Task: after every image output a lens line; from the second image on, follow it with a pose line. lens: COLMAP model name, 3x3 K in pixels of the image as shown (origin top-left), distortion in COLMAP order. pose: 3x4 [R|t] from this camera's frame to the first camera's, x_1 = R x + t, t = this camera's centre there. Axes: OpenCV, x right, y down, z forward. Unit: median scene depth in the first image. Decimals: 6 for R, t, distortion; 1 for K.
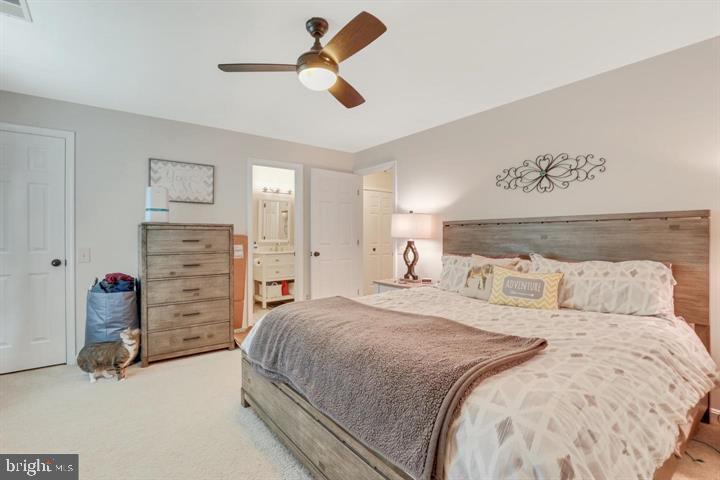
lens RADIAL K [[334.7, 0, 362.4], [0, 334.7, 243.7], [0, 0, 1]] dist [-0.025635, 0.000563]
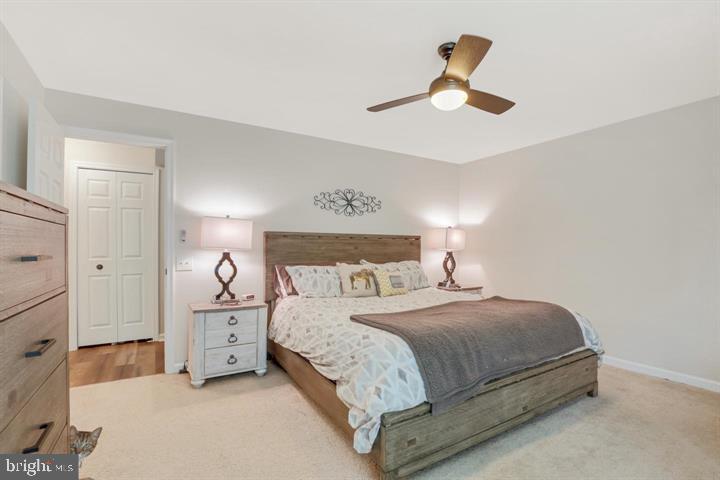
lens RADIAL K [[334.7, 0, 362.4], [0, 334.7, 243.7], [0, 0, 1]] dist [-0.025635, 0.000563]
pose [[0.122228, 0.002130, 0.992500, -0.388562], [0.007113, 0.999970, -0.003022, -0.015103], [-0.992477, 0.007429, 0.122210, 0.353403]]
